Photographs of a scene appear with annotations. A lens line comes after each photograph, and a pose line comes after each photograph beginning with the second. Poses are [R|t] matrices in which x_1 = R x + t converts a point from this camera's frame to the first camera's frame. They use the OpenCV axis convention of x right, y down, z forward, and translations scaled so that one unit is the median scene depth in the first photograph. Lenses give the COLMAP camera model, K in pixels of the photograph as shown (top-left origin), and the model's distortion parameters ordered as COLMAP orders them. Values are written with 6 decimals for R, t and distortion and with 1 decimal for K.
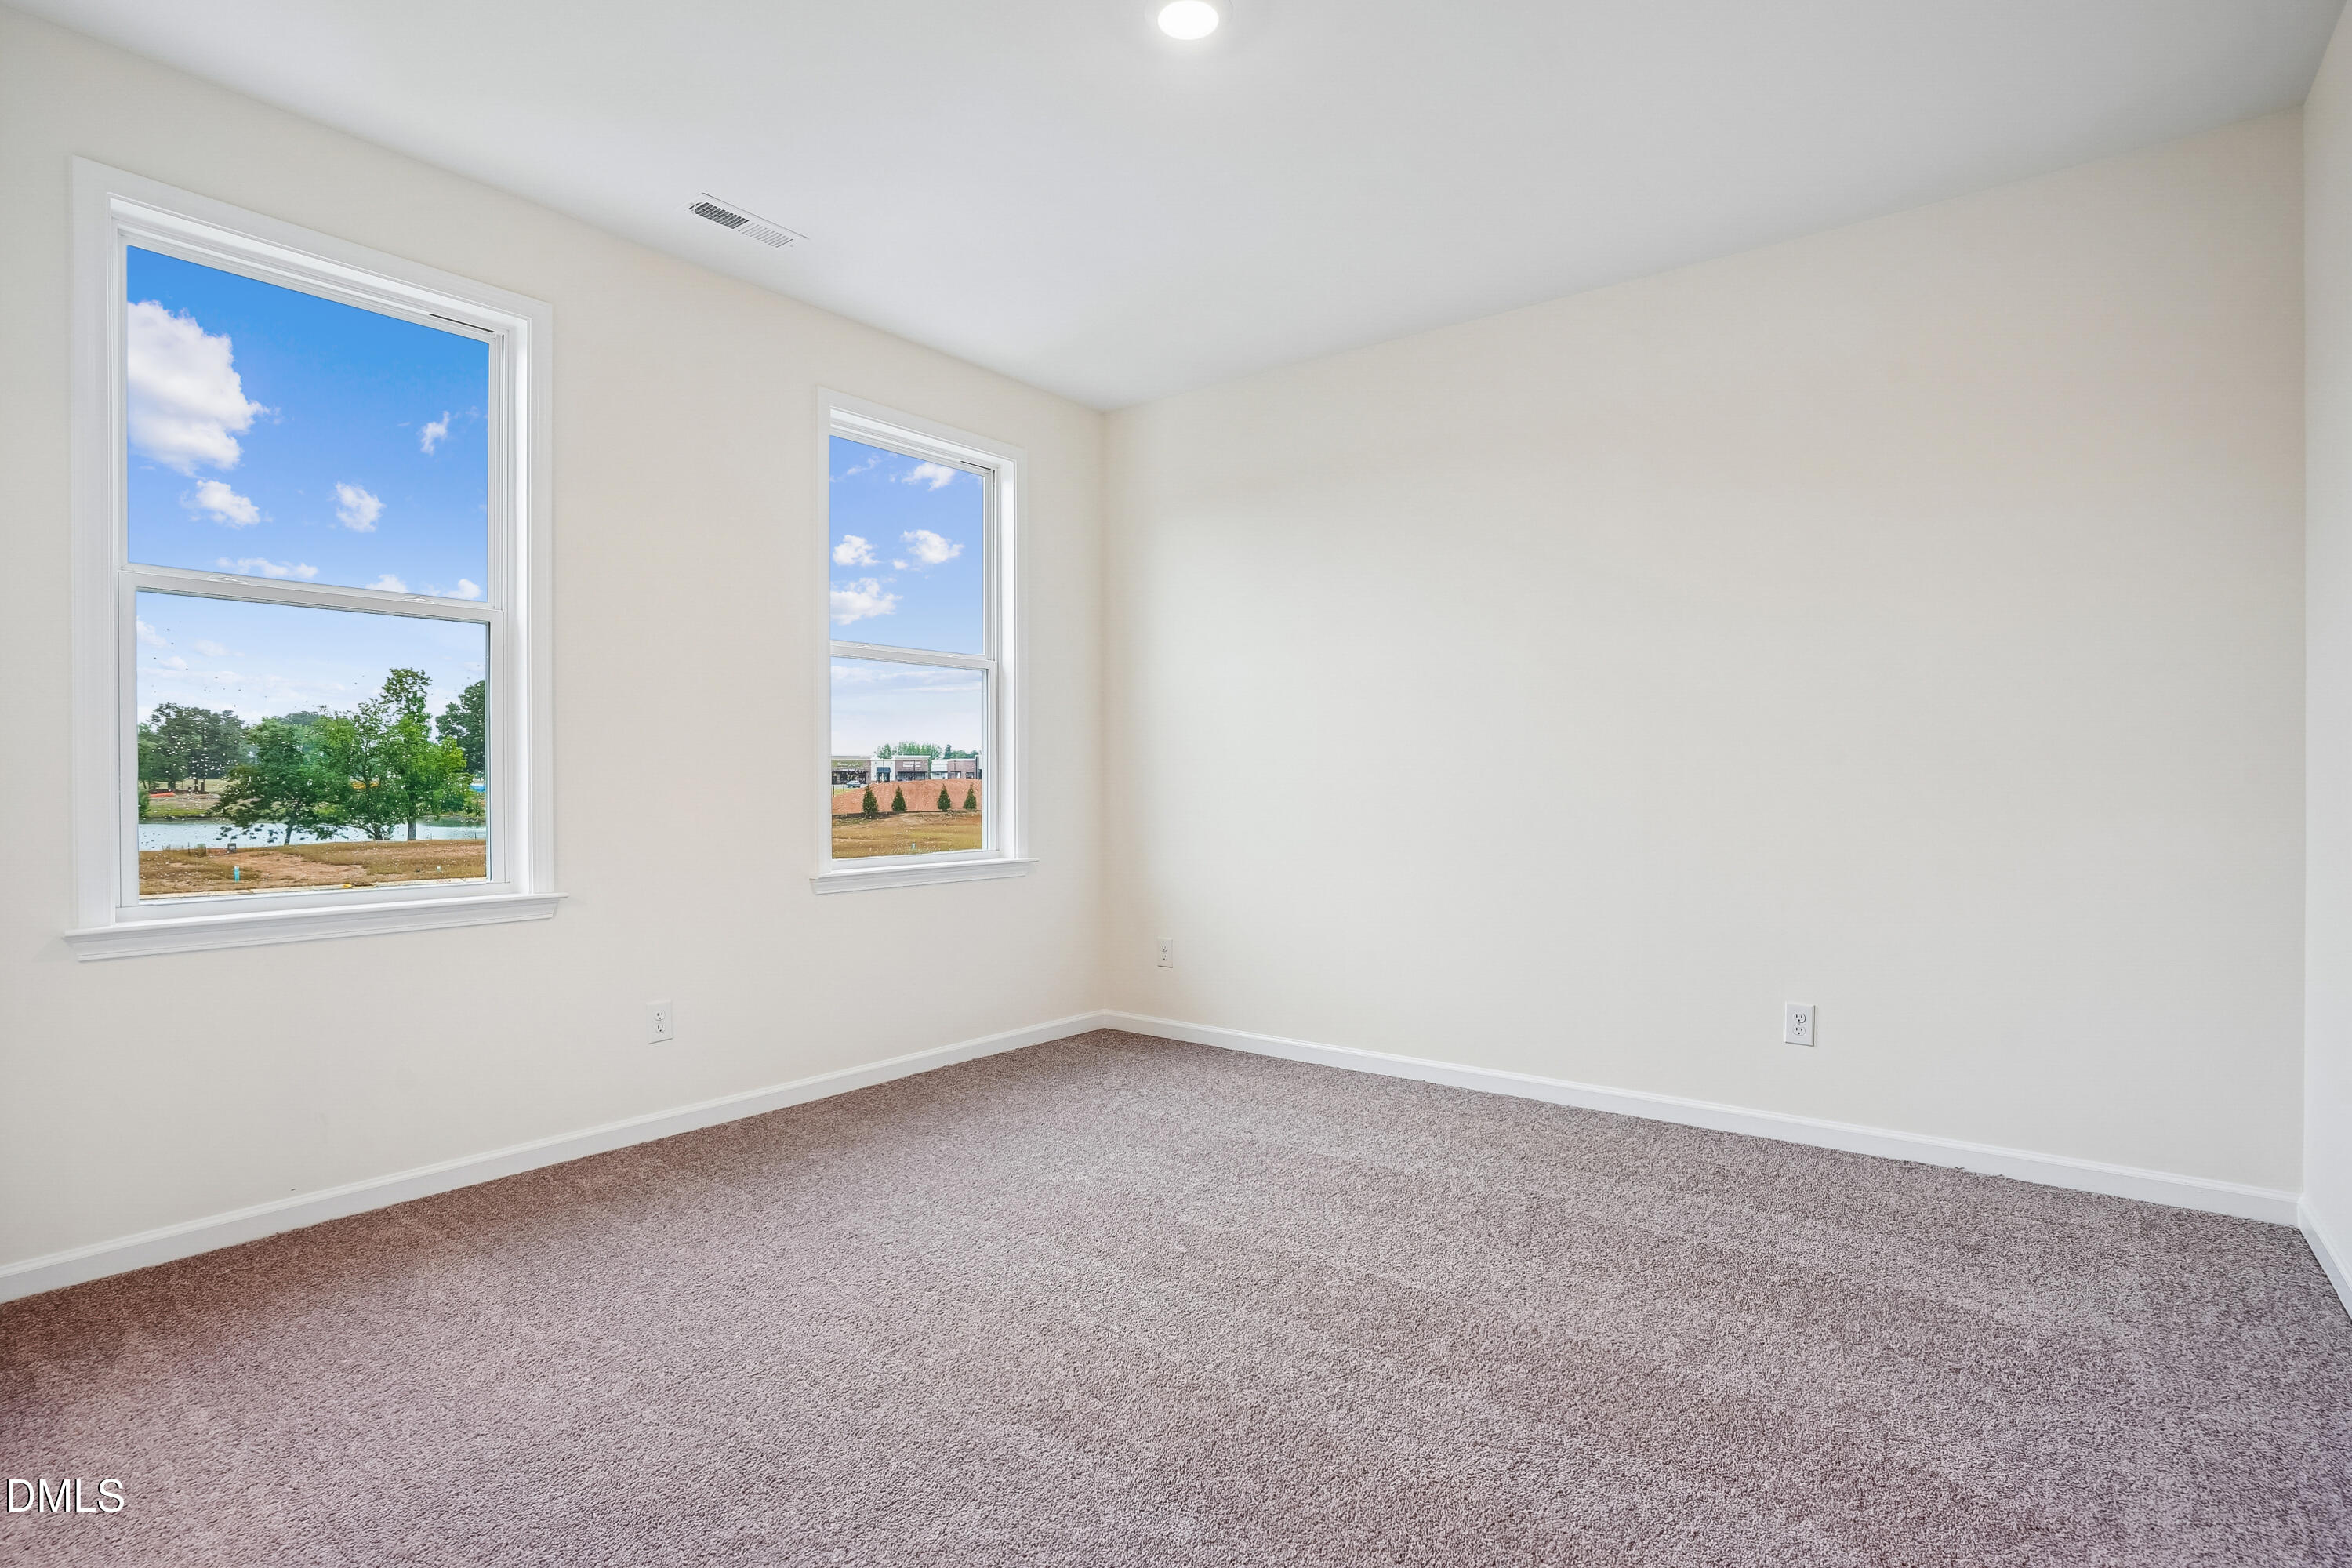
lens RADIAL K [[1141.0, 0, 1176.0], [0, 1141.0, 784.0], [0, 0, 1]] dist [-0.063503, 0.033316]
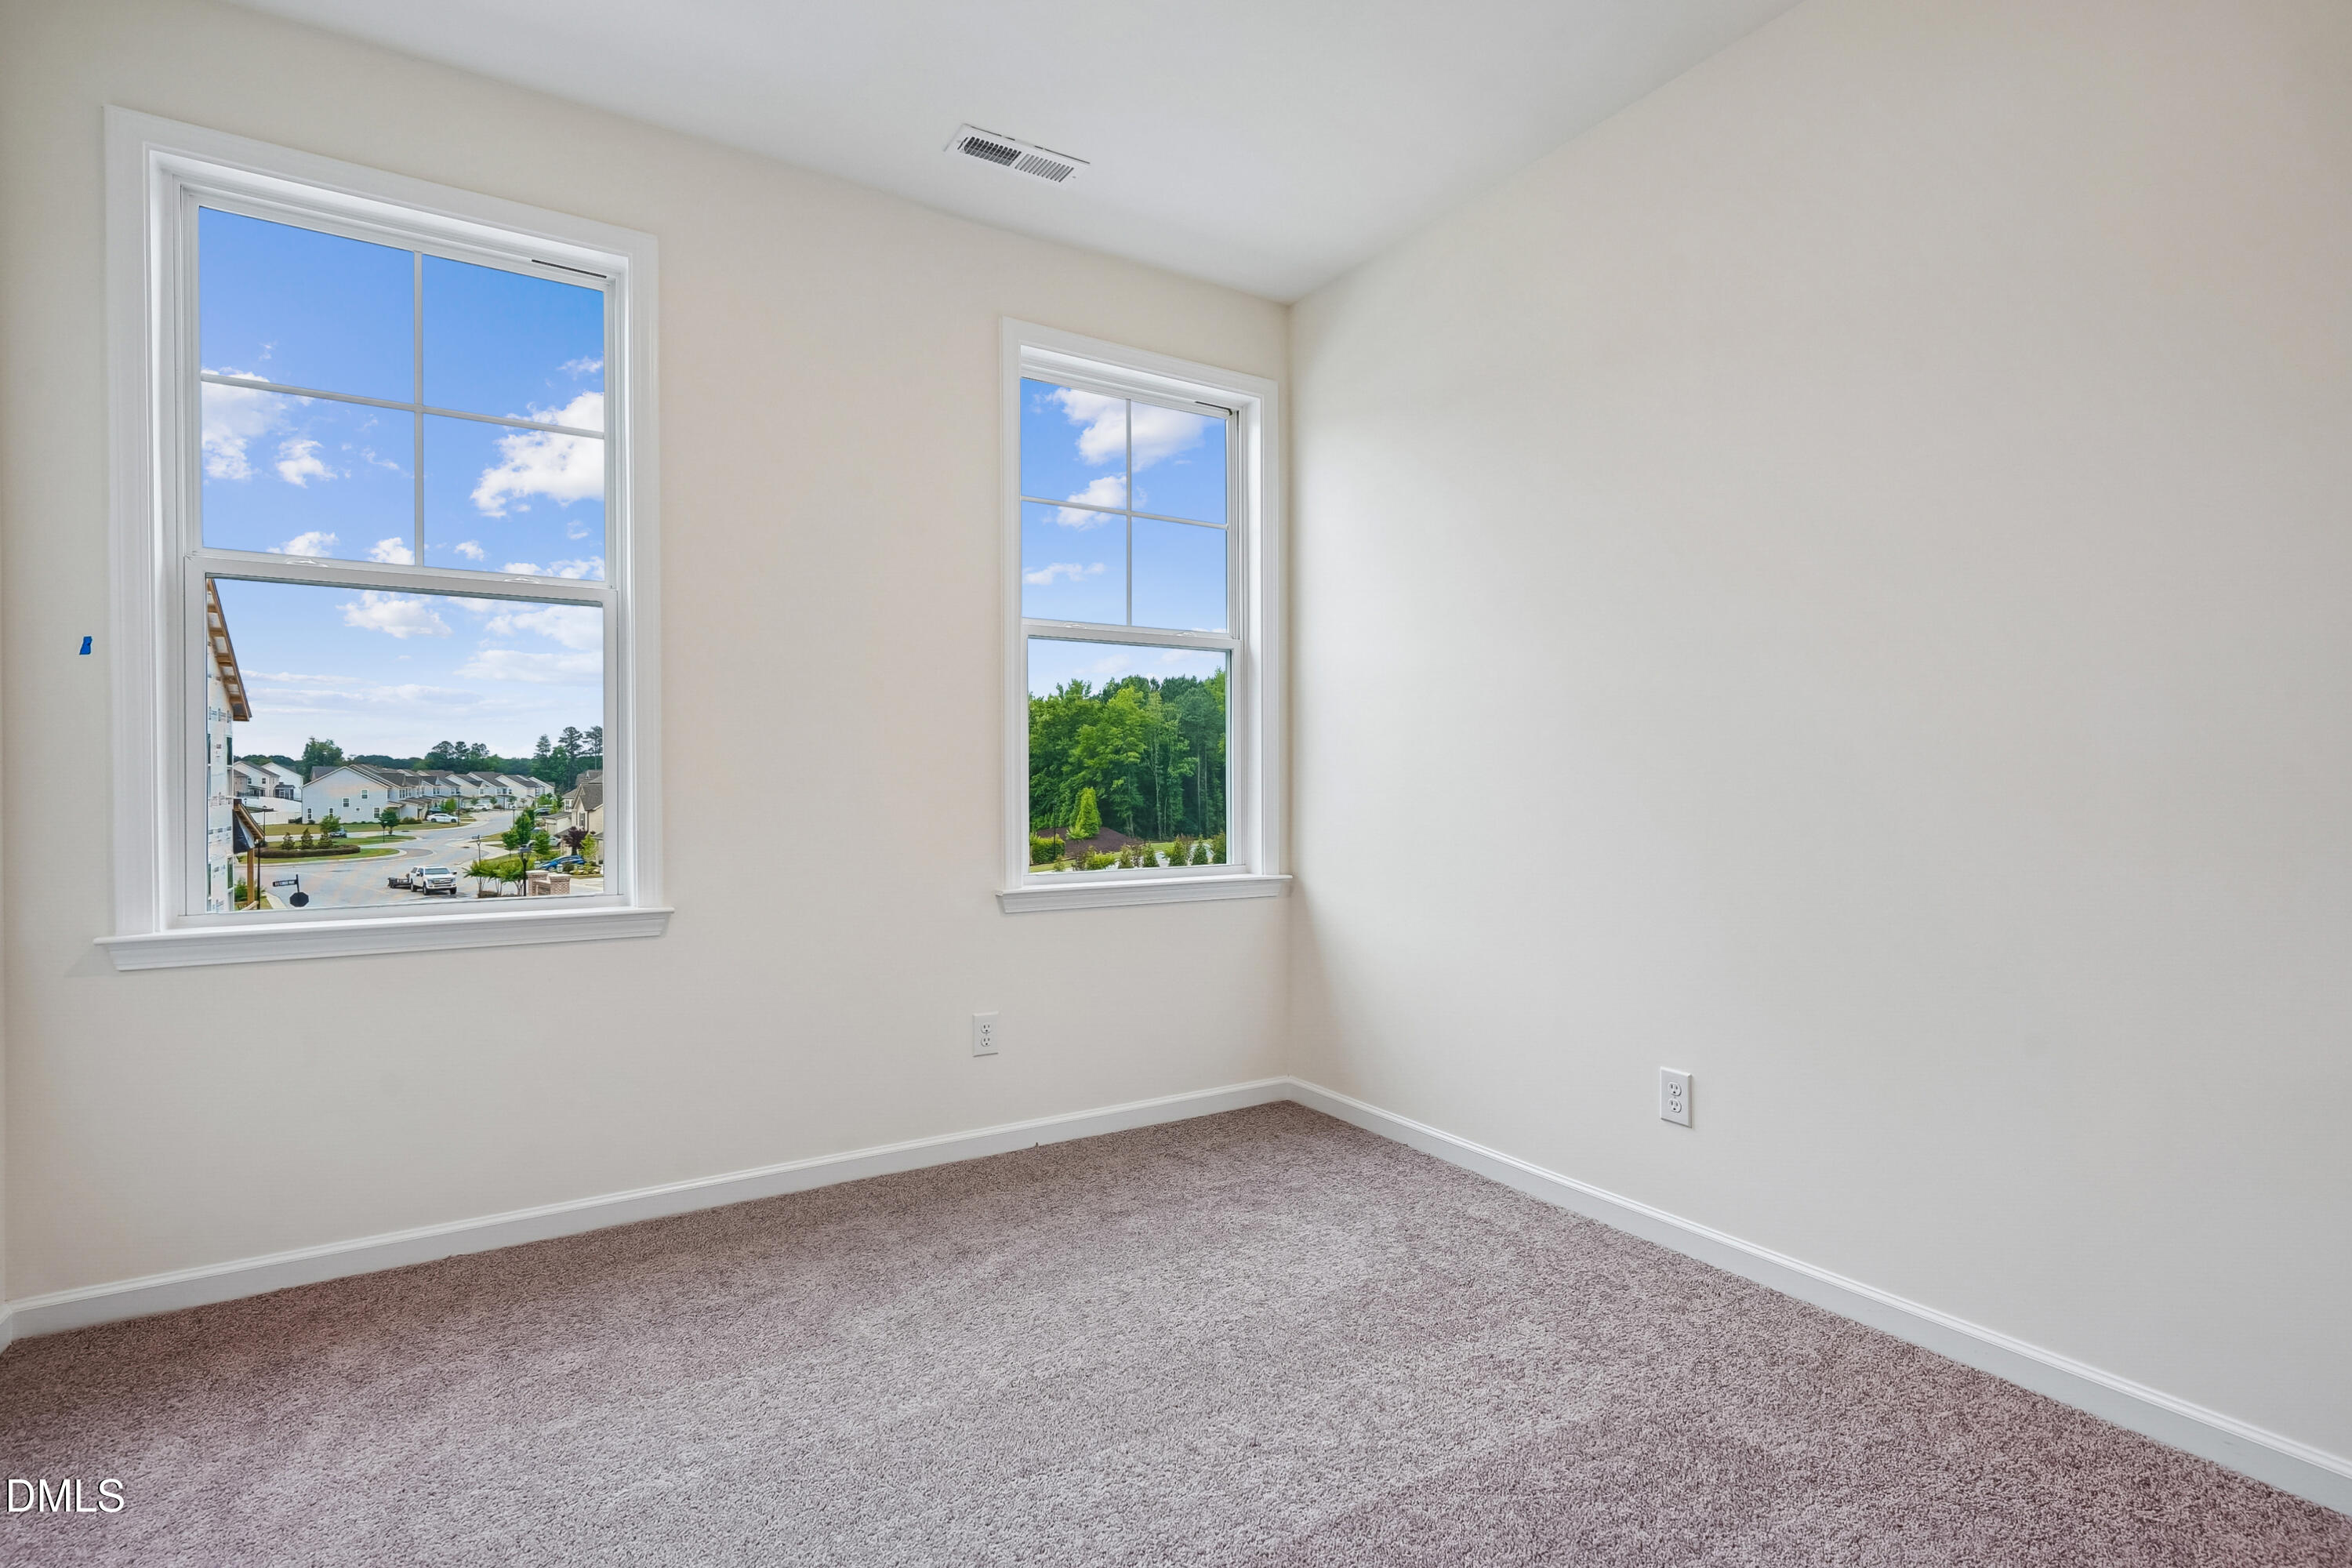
lens RADIAL K [[1234.1, 0, 1176.0], [0, 1234.1, 784.0], [0, 0, 1]] dist [0.099180, -0.035256]
pose [[0.947053, 0.002150, -0.321069, 0.099007], [-0.002158, 0.999998, 0.000332, -0.001129], [0.321069, 0.000379, 0.947056, 0.122439]]
